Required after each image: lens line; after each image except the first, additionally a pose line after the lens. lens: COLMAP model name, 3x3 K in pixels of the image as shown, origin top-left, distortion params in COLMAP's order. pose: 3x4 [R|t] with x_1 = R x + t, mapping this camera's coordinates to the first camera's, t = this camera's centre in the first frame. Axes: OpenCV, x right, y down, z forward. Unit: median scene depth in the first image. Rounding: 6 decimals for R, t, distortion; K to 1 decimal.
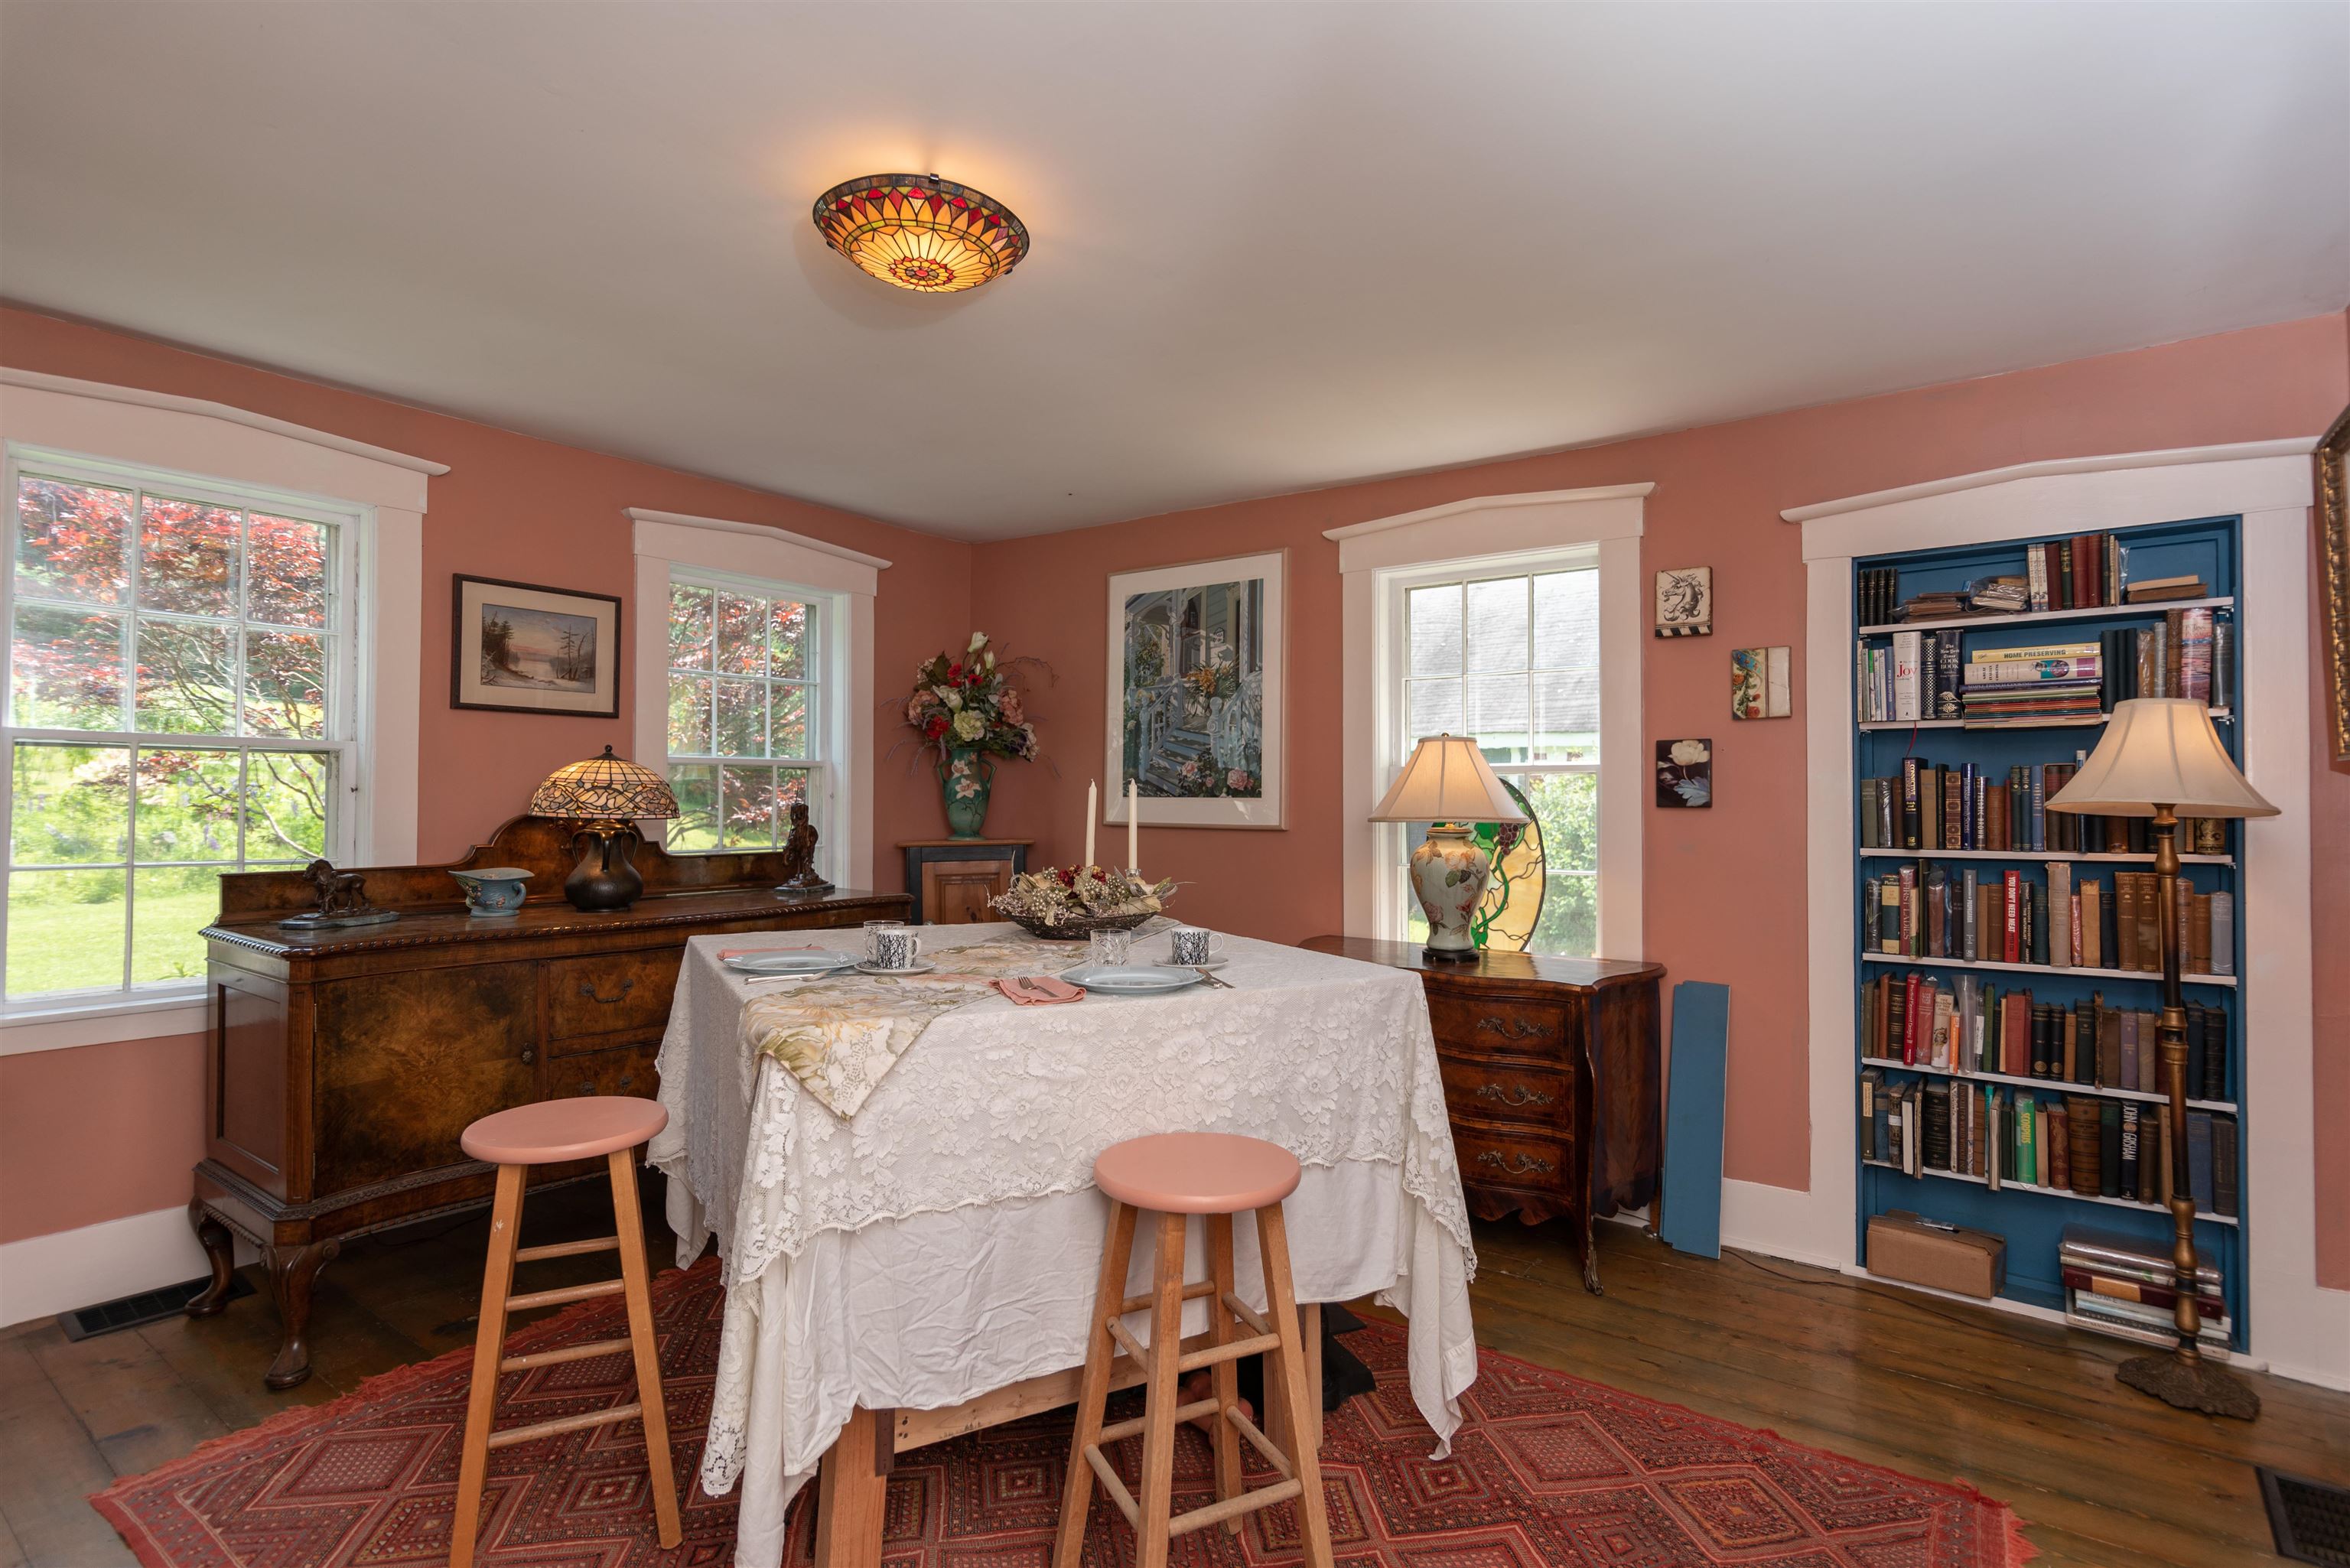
lens RADIAL K [[1133.7, 0, 1175.0], [0, 1133.7, 784.0], [0, 0, 1]] dist [0.000020, -0.000258]
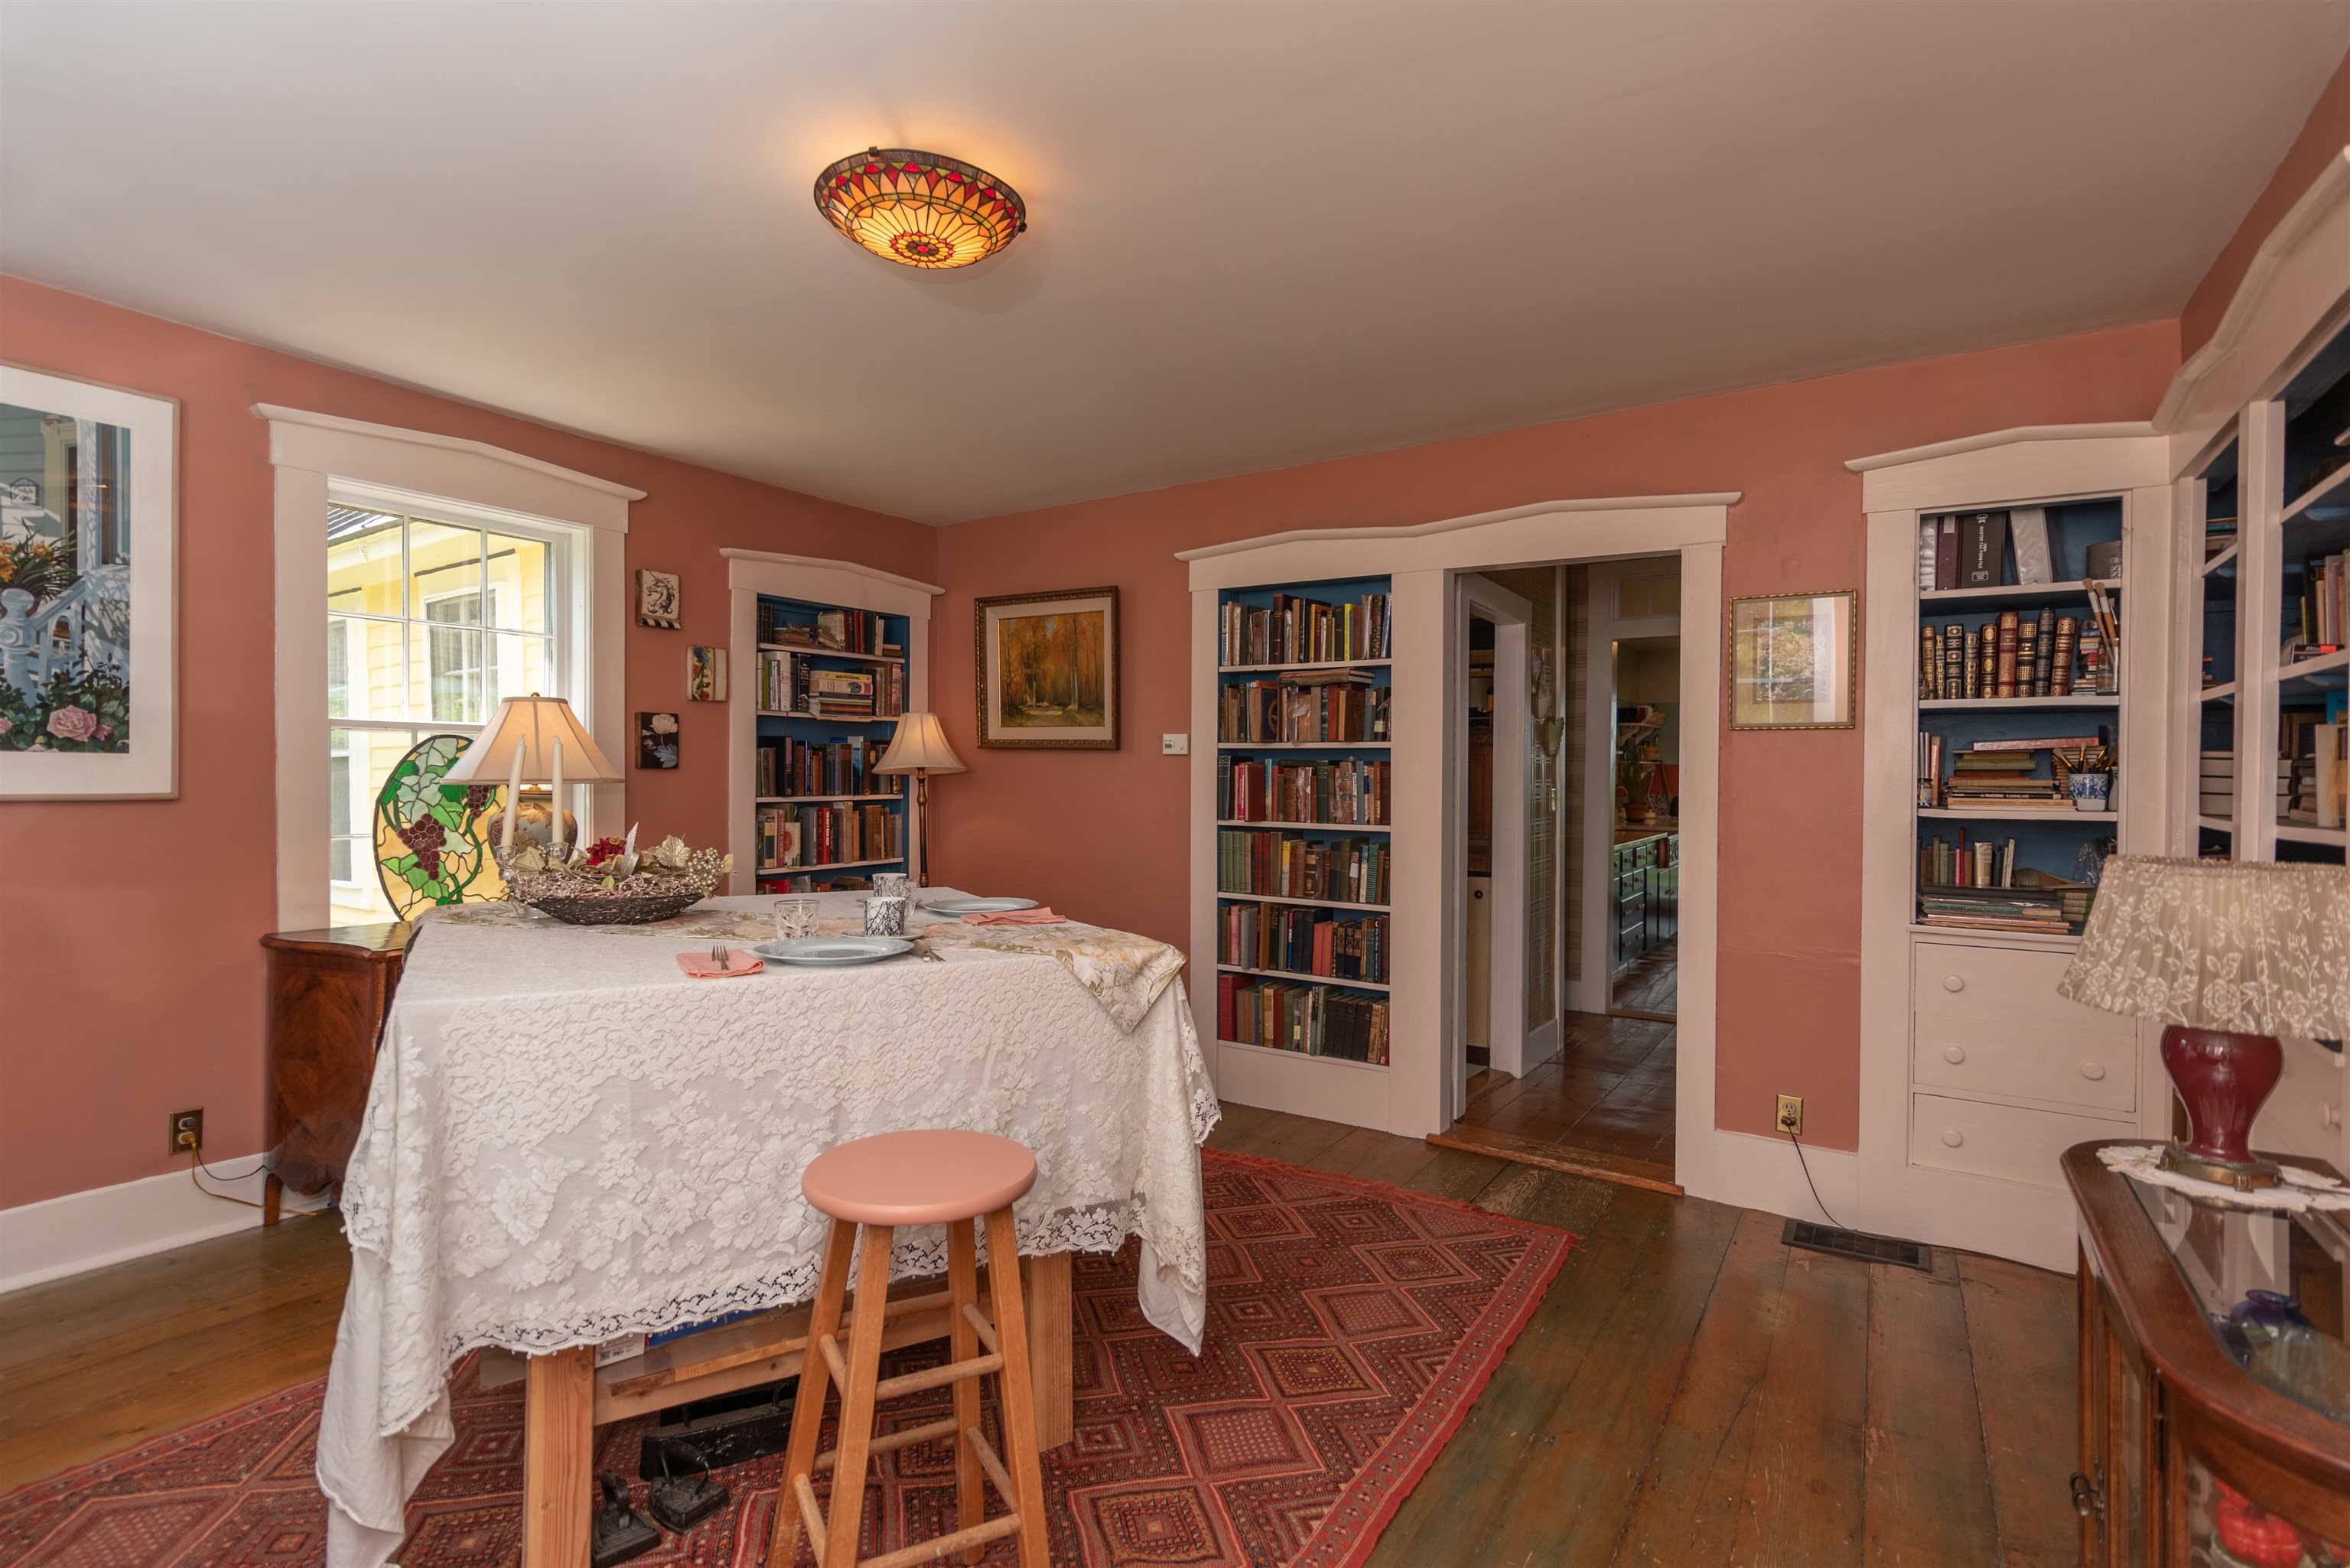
lens RADIAL K [[1102.4, 0, 1175.0], [0, 1102.4, 784.0], [0, 0, 1]] dist [-0.000105, -0.000139]
pose [[-0.034203, -0.012649, 0.999335, -0.744695], [-0.023755, 0.999648, 0.011840, 0.009670], [-0.999133, -0.023334, -0.034491, 0.483726]]
